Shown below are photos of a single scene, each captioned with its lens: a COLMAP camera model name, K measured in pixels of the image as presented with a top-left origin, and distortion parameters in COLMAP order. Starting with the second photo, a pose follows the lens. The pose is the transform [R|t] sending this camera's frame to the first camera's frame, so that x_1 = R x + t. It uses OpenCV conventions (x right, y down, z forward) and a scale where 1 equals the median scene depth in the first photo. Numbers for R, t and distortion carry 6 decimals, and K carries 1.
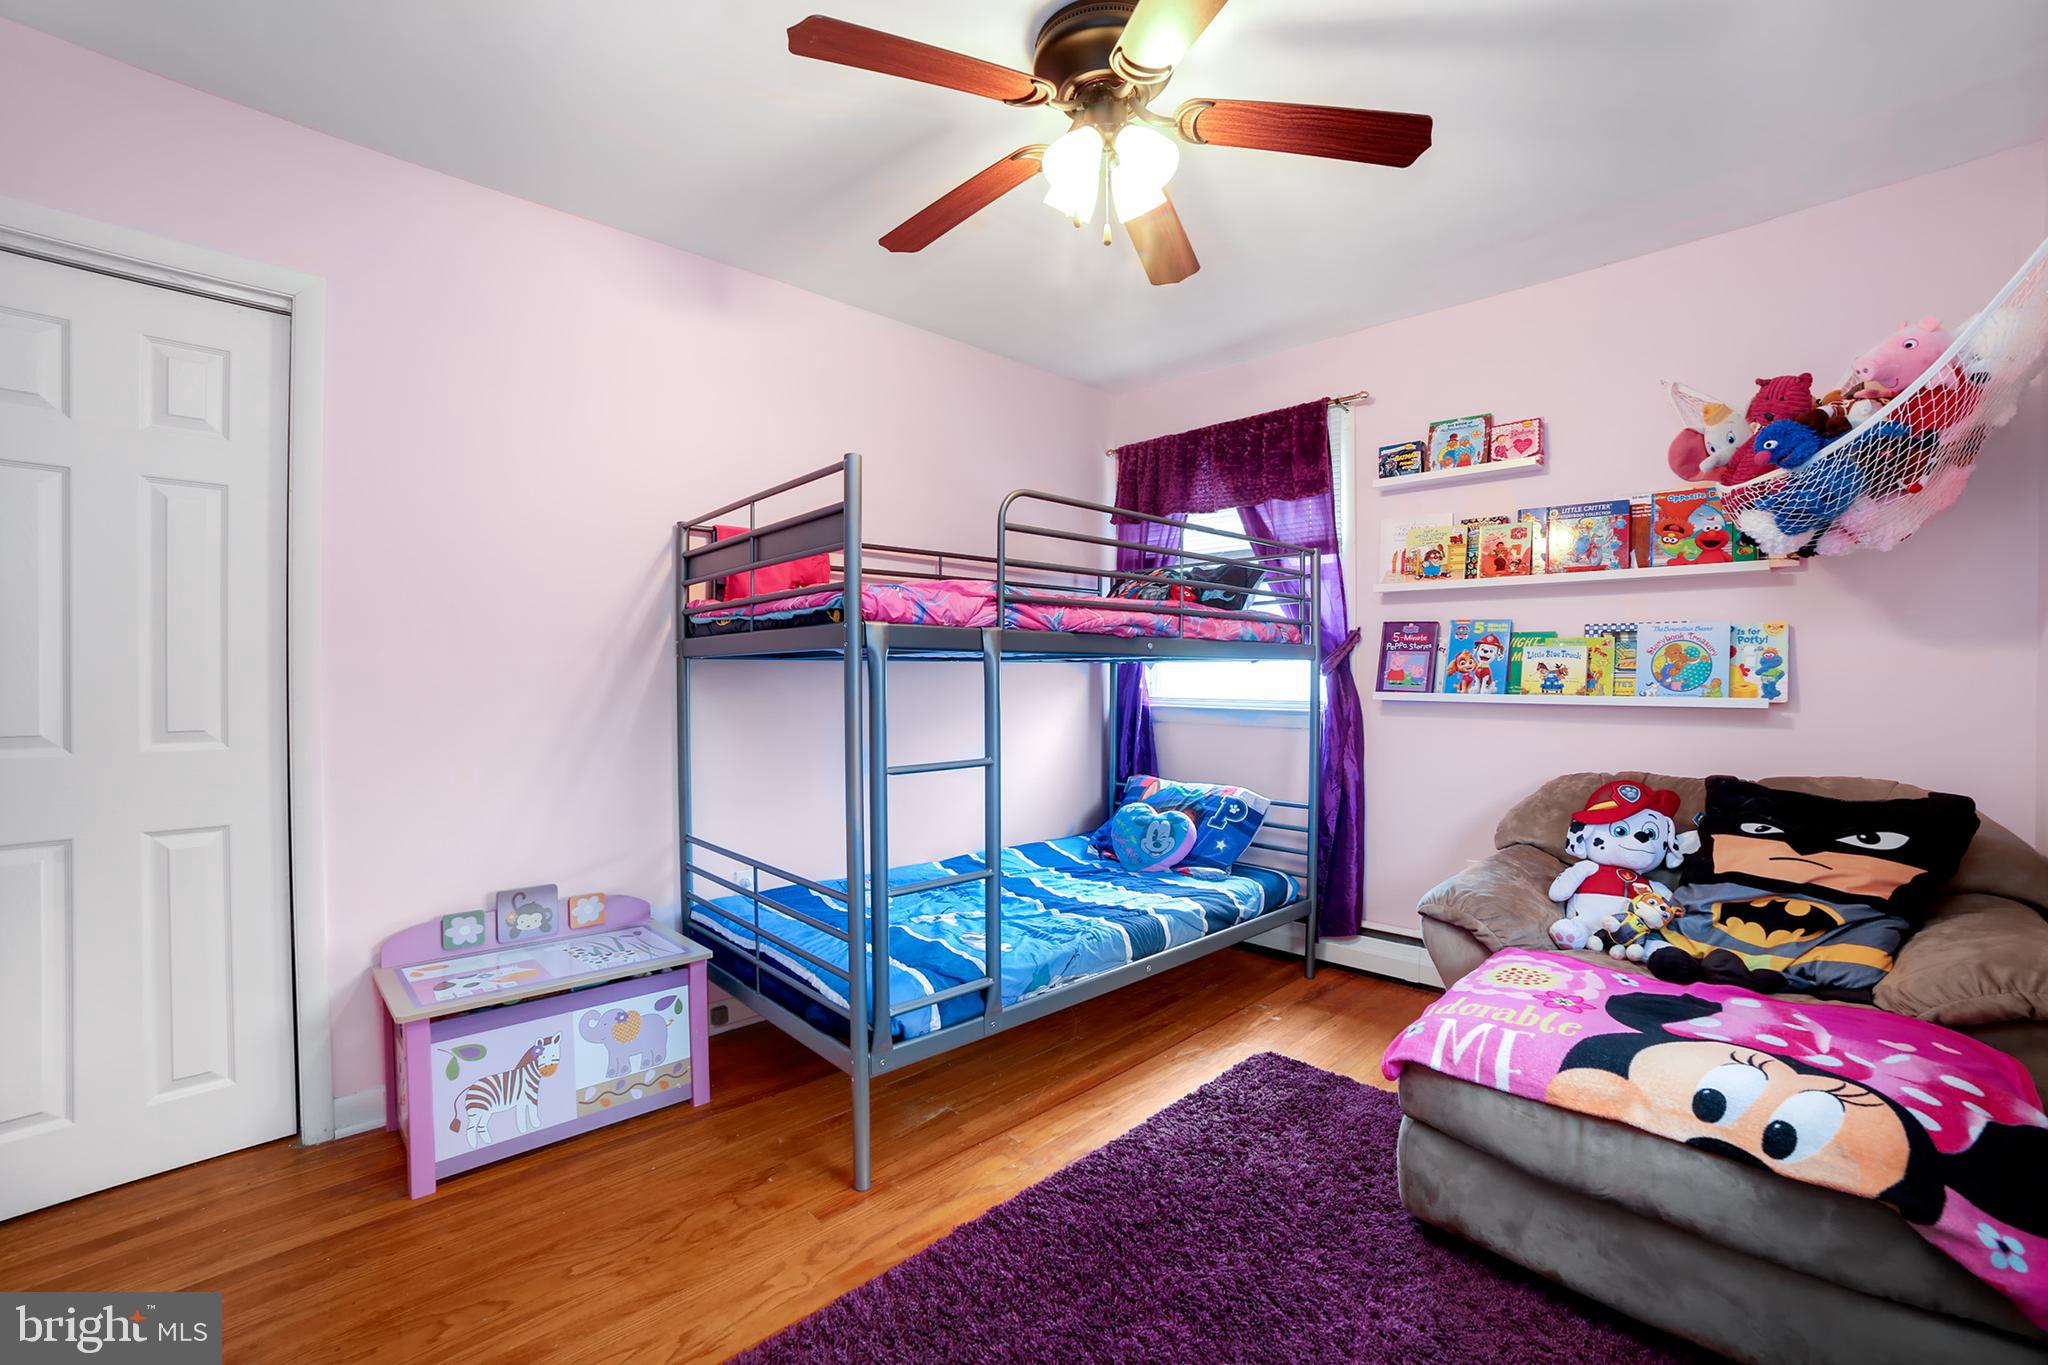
lens RADIAL K [[878.8, 0, 1035.1], [0, 878.8, 680.5], [0, 0, 1]] dist [-0.095601, 0.040429]
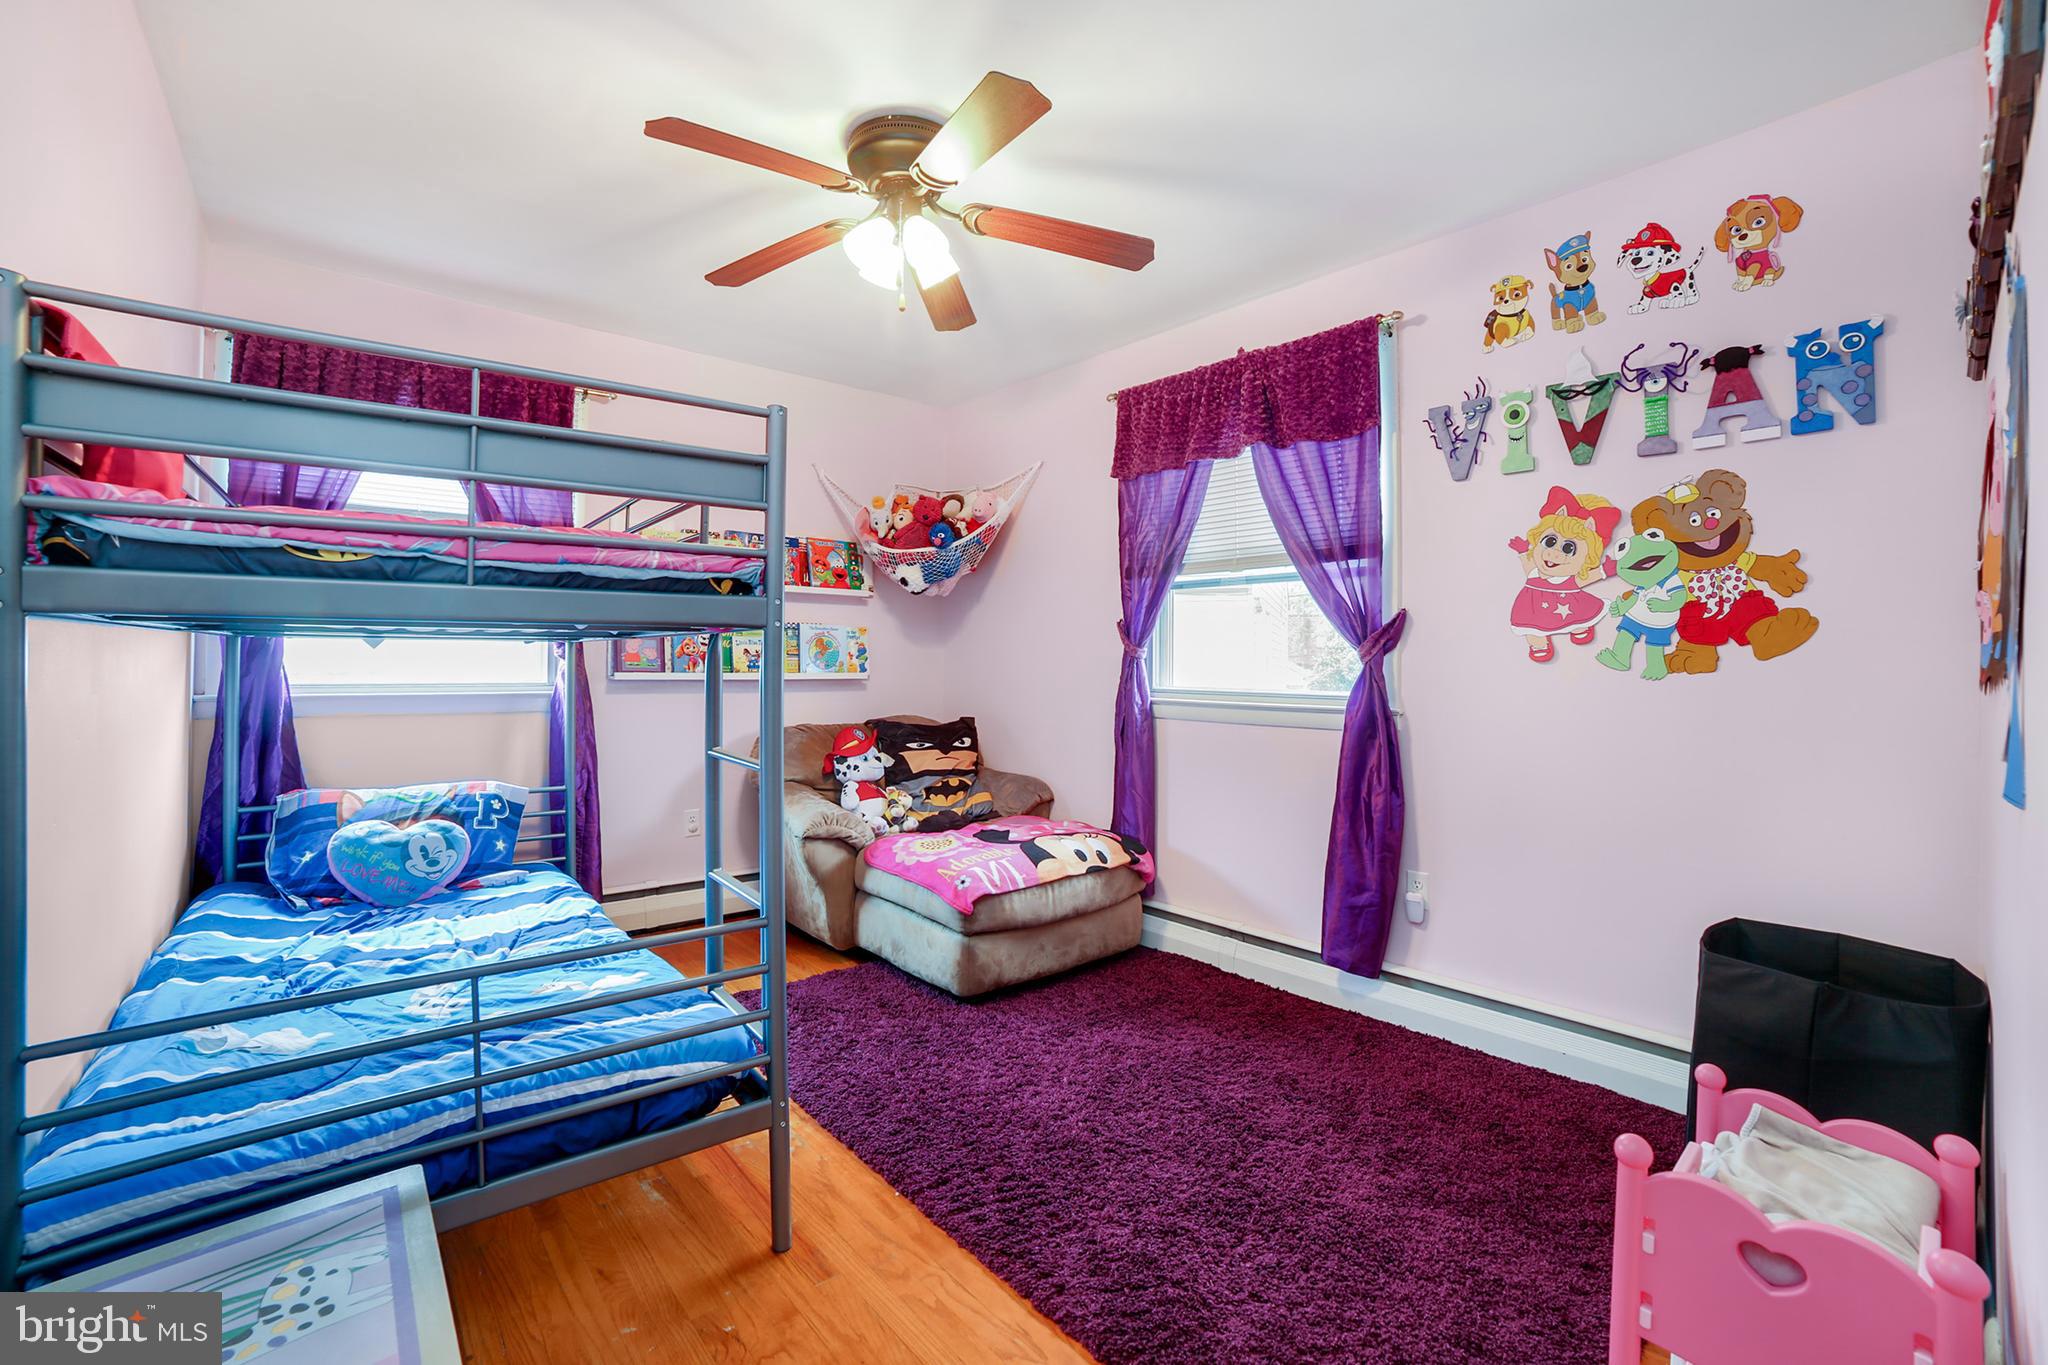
lens RADIAL K [[853.8, 0, 1030.4], [0, 853.8, 666.4], [0, 0, 1]] dist [-0.102489, 0.035421]
pose [[0.075543, -0.007310, 0.997116, -0.784805], [-0.003154, 0.999966, 0.007570, -0.005588], [-0.997138, -0.003716, 0.075518, 0.522385]]
